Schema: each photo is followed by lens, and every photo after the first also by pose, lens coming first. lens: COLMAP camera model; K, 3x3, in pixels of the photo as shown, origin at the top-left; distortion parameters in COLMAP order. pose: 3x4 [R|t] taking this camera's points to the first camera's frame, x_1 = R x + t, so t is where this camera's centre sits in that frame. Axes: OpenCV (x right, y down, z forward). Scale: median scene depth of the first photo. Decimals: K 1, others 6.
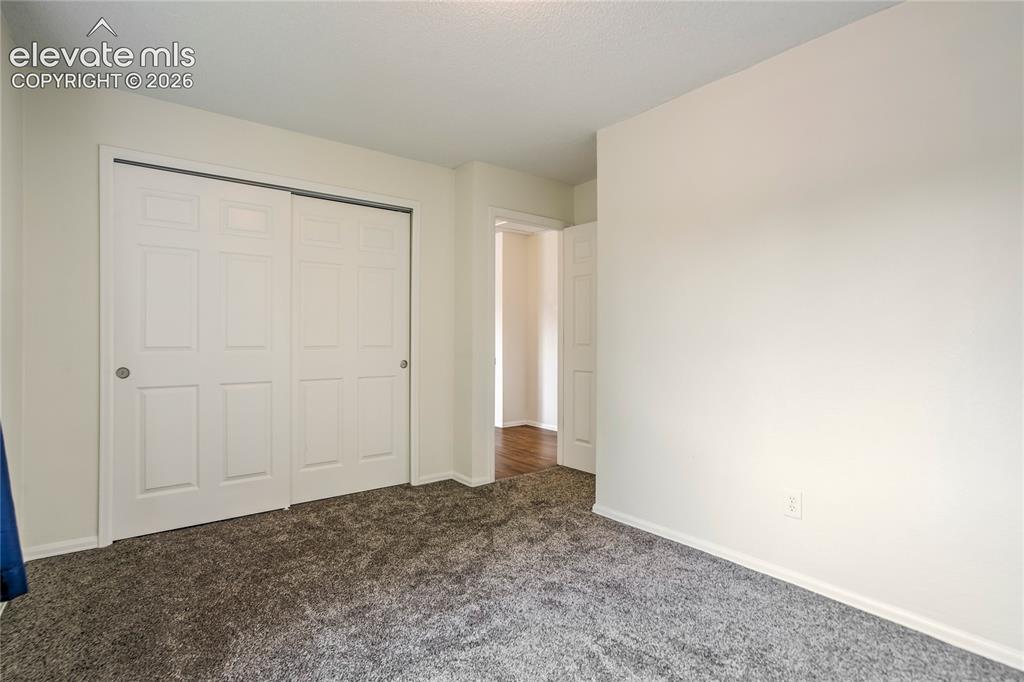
lens RADIAL K [[482.6, 0, 512.1], [0, 482.6, 333.2], [0, 0, 1]] dist [-0.019979, 0.010176]
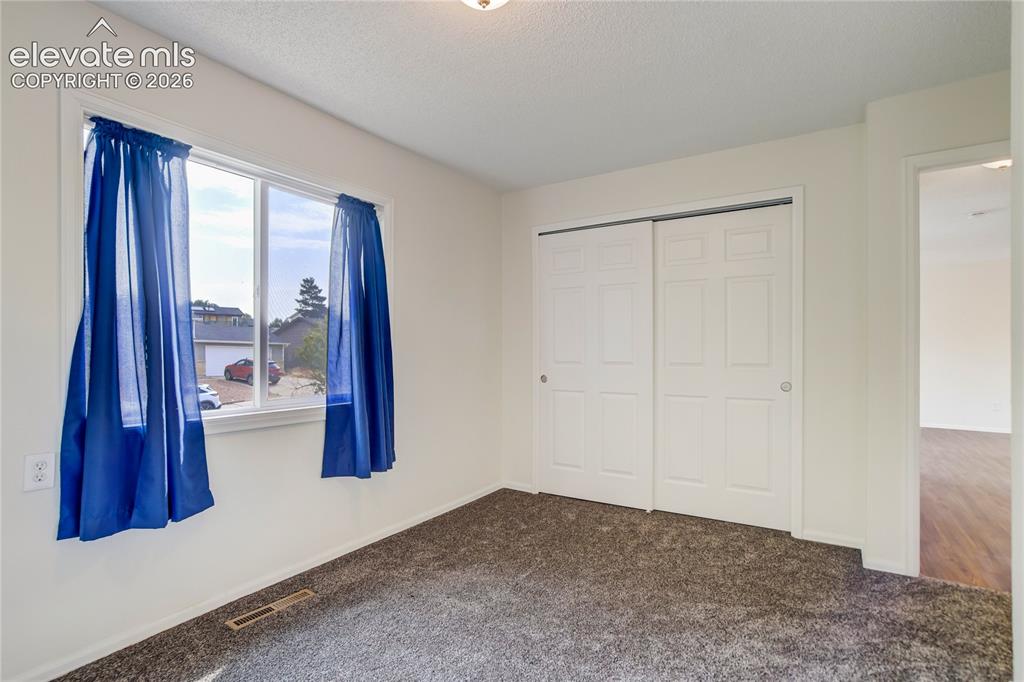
lens RADIAL K [[482.6, 0, 512.3], [0, 482.6, 350.4], [0, 0, 1]] dist [-0.019979, 0.010176]
pose [[0.372521, -0.005465, -0.928008, 0.458699], [0.007266, 0.999969, -0.002971, -0.000239], [0.927995, -0.005636, 0.372549, 0.322134]]
